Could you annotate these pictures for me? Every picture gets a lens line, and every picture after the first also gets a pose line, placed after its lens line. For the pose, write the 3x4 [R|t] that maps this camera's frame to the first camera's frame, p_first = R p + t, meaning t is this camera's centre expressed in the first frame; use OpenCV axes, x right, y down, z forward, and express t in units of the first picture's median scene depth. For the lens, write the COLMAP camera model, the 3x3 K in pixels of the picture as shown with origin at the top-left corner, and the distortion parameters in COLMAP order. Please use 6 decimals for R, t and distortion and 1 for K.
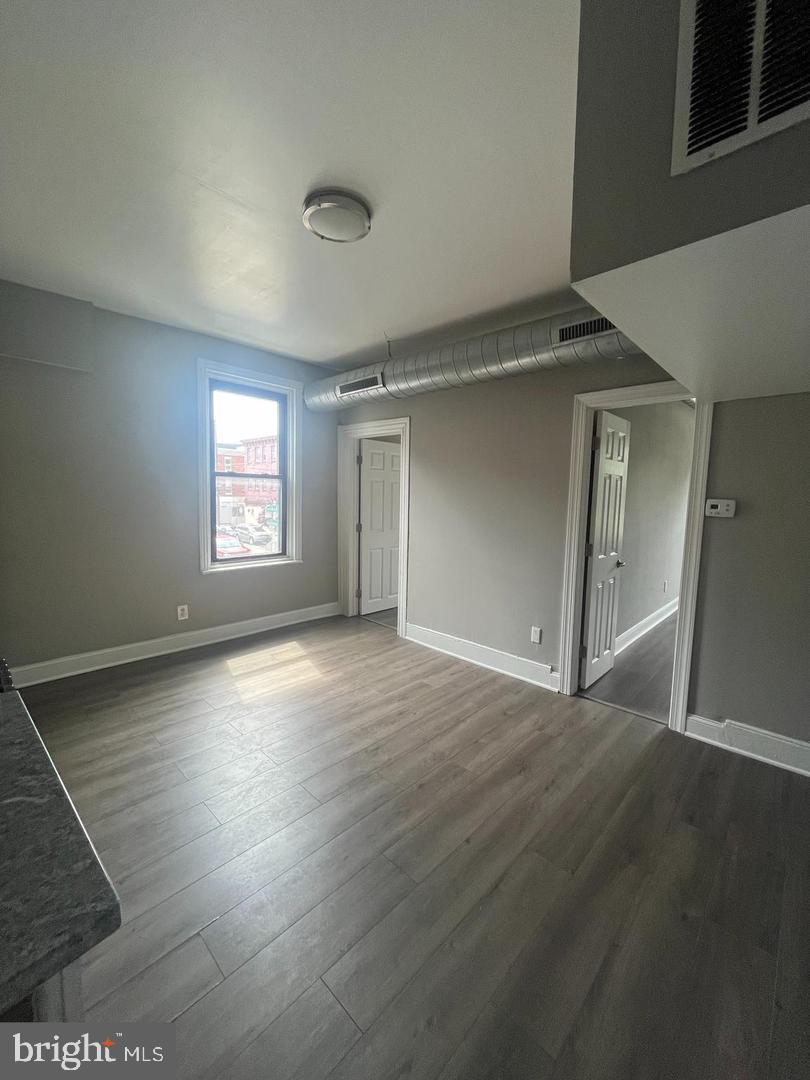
lens RADIAL K [[435.4, 0, 414.7], [0, 435.4, 546.8], [0, 0, 1]] dist [-0.002899, -0.000479]
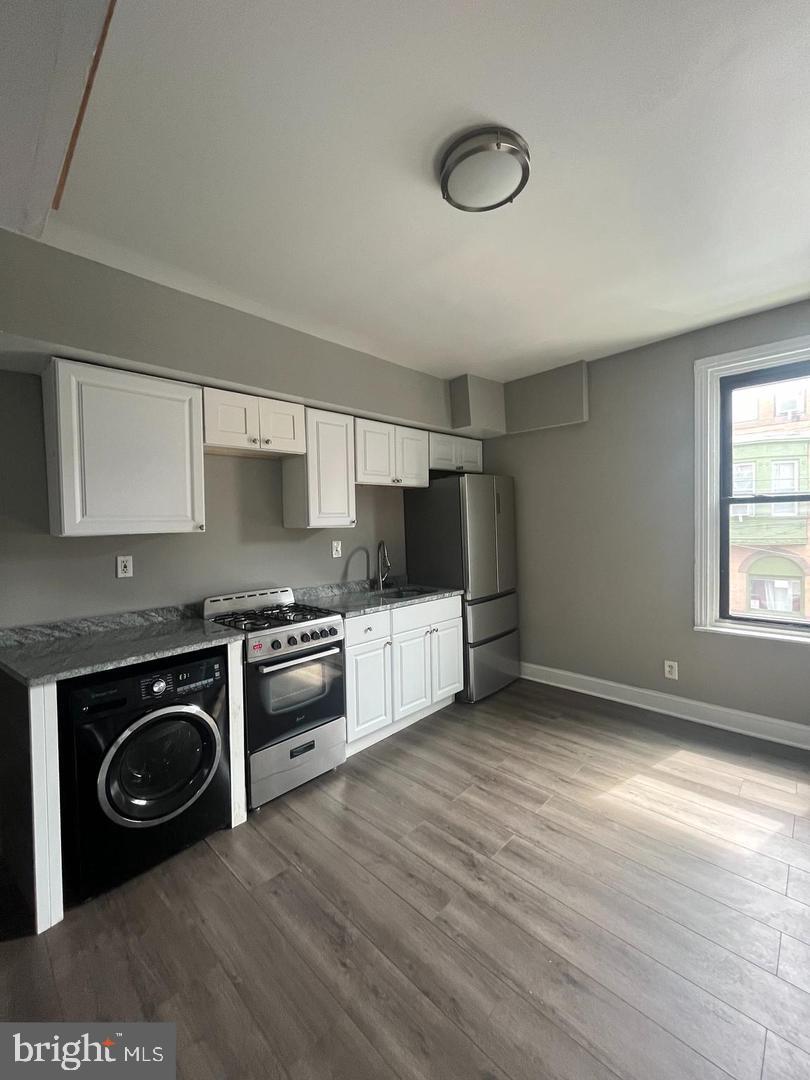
lens RADIAL K [[435.4, 0, 404.8], [0, 435.4, 540.2], [0, 0, 1]] dist [-0.002899, -0.000479]
pose [[-0.025908, 0.014228, -0.999563, 0.333698], [-0.099961, 0.994850, 0.016751, -0.064405], [0.994654, 0.100352, -0.024352, 0.524691]]
